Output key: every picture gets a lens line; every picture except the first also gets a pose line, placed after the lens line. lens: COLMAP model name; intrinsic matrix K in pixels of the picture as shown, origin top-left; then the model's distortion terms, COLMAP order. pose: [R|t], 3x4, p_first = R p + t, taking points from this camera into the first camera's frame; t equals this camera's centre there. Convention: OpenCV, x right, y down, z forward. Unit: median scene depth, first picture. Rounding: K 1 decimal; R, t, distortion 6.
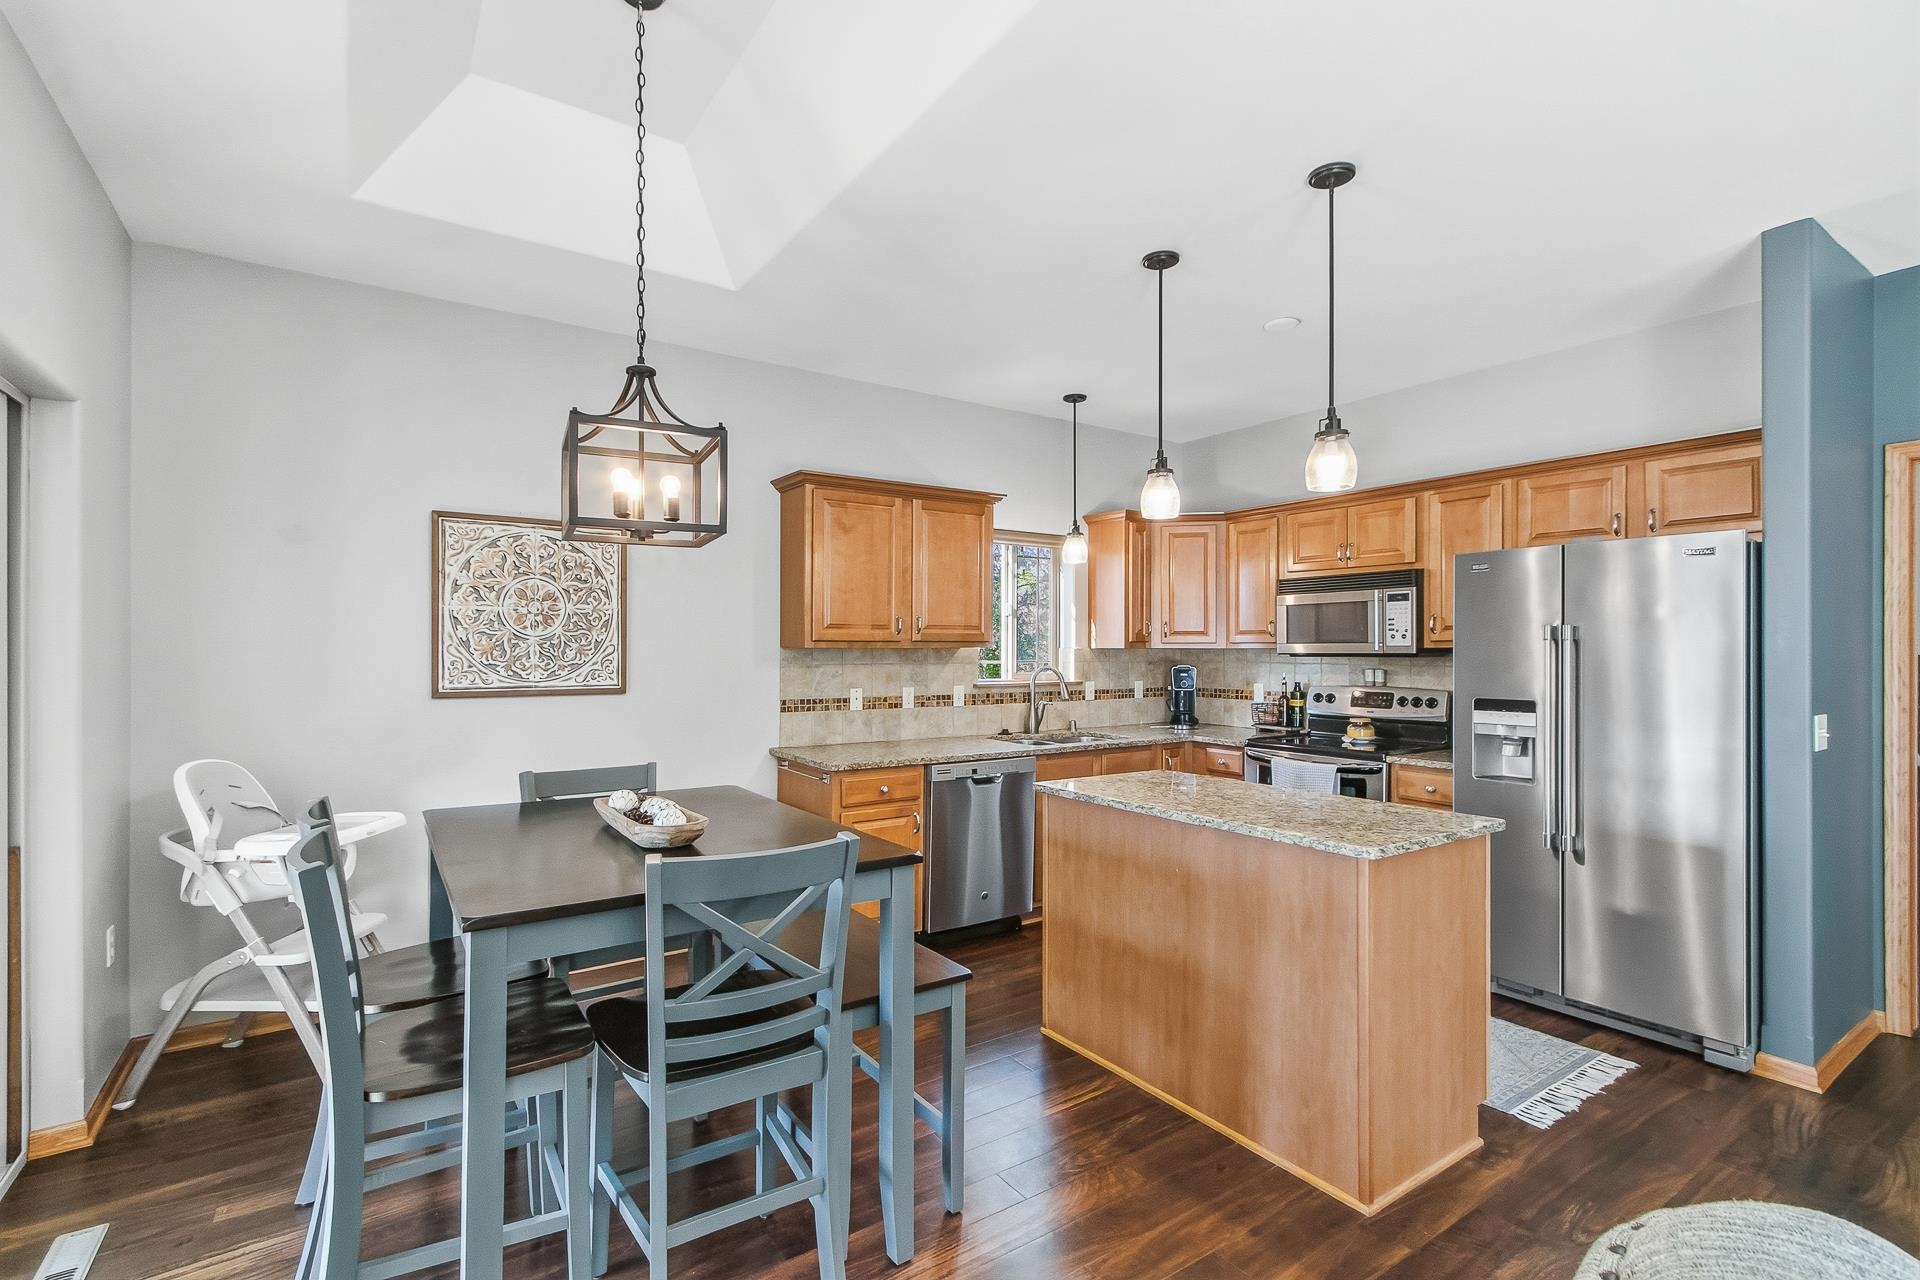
lens RADIAL K [[863.8, 0, 920.0], [0, 863.8, 649.4], [0, 0, 1]] dist [0.001347, -0.000127]
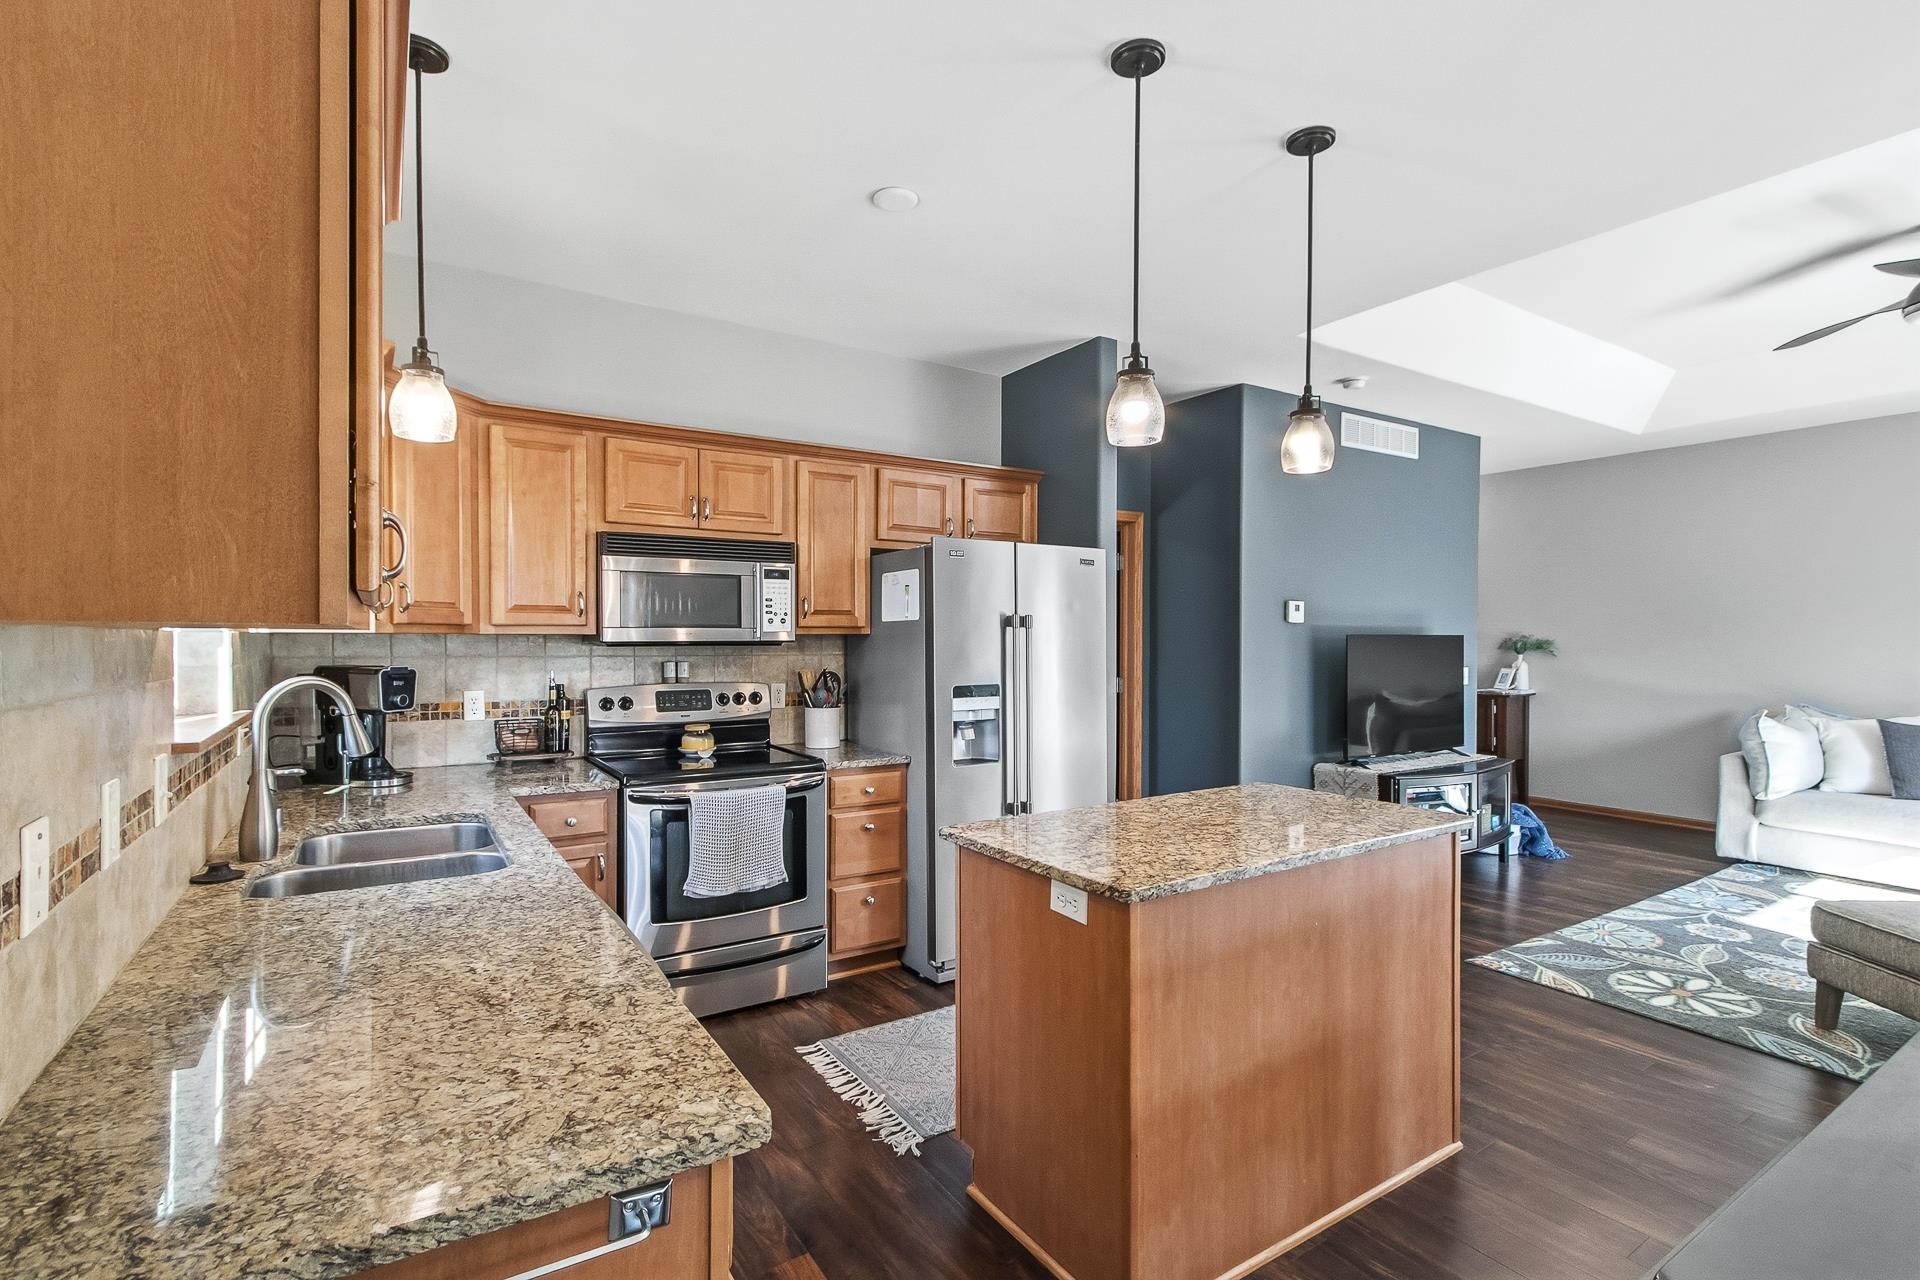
lens RADIAL K [[894.6, 0, 936.3], [0, 894.6, 645.6], [0, 0, 1]] dist [0.002182, 0.000098]
pose [[-0.002722, -0.010742, 0.999939, -0.299658], [-0.002378, 0.999940, 0.010735, -0.000609], [-0.999993, -0.002349, -0.002747, 0.809440]]
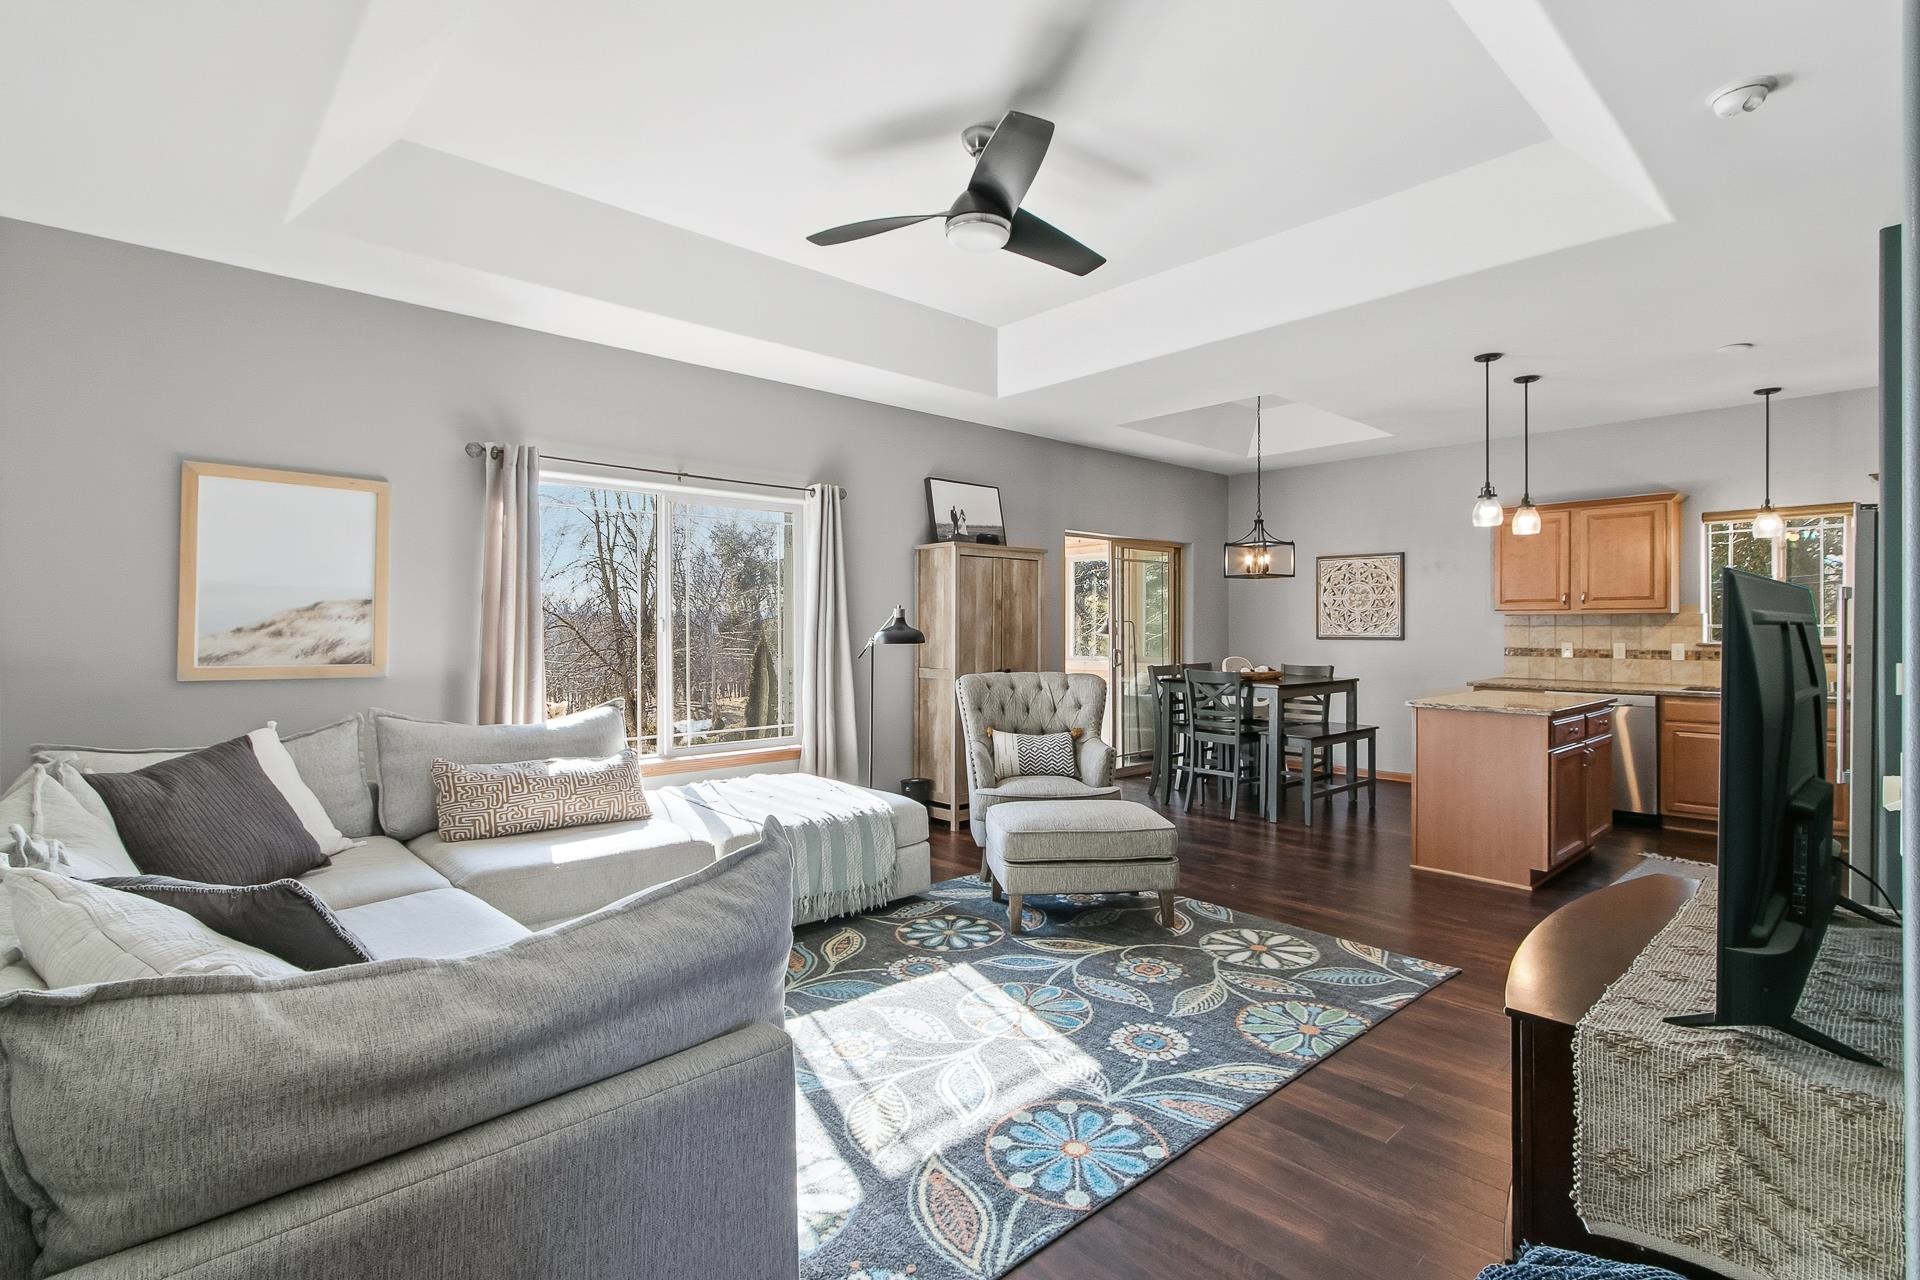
lens RADIAL K [[860.8, 0, 952.9], [0, 860.8, 627.0], [0, 0, 1]] dist [0.001002, -0.000233]
pose [[0.162042, 0.000234, -0.986784, 1.216372], [0.002225, 0.999997, 0.000603, 0.016479], [0.986781, -0.002294, 0.162041, -0.252187]]
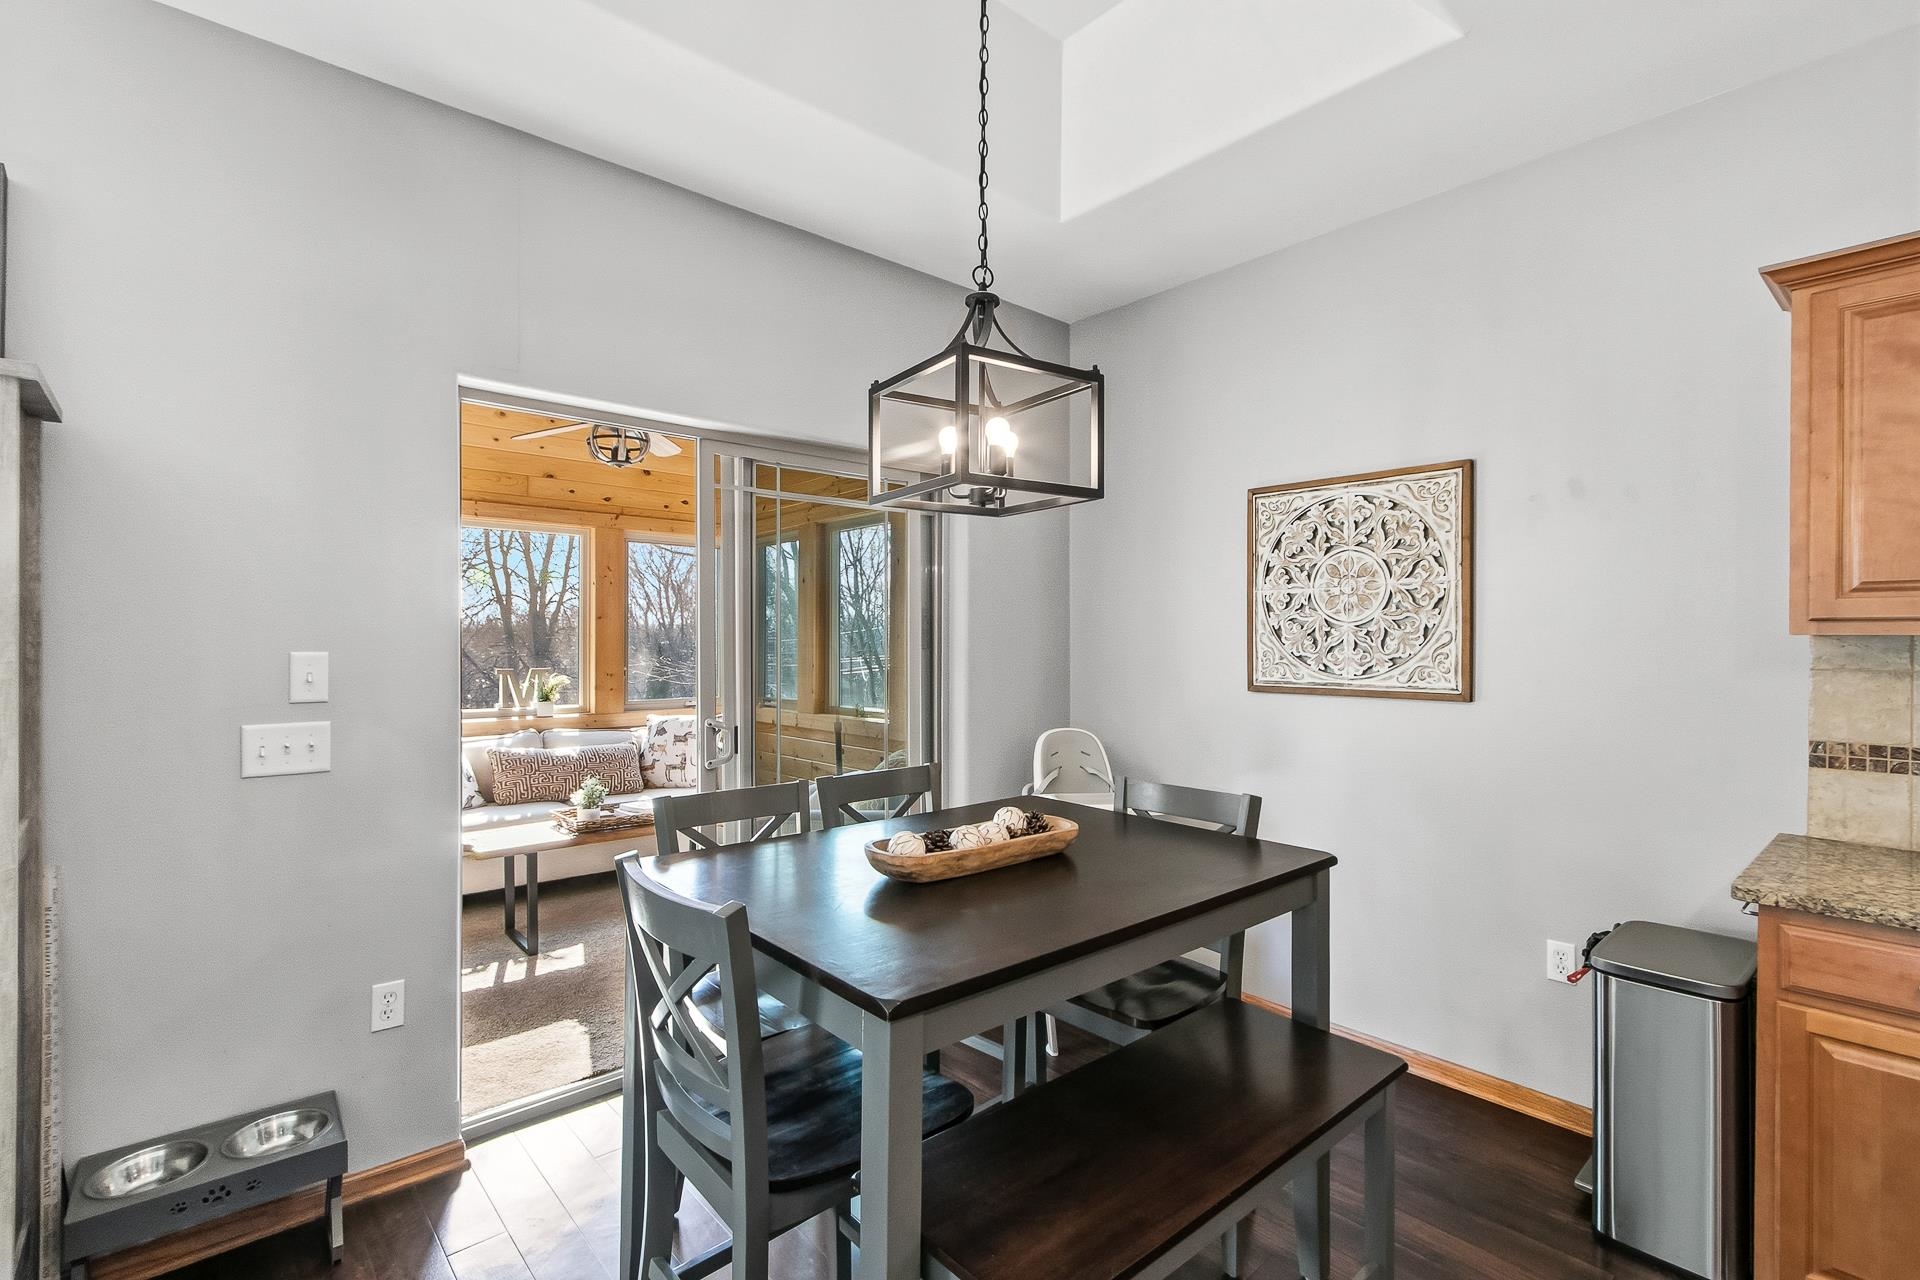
lens RADIAL K [[872.8, 0, 960.0], [0, 872.8, 640.0], [0, 0, 1]] dist [0.000358, 0.000090]
pose [[0.158784, 0.001450, -0.987312, 0.250466], [0.000659, 0.999999, 0.001575, -0.000219], [0.987313, -0.000901, 0.158783, 0.434686]]
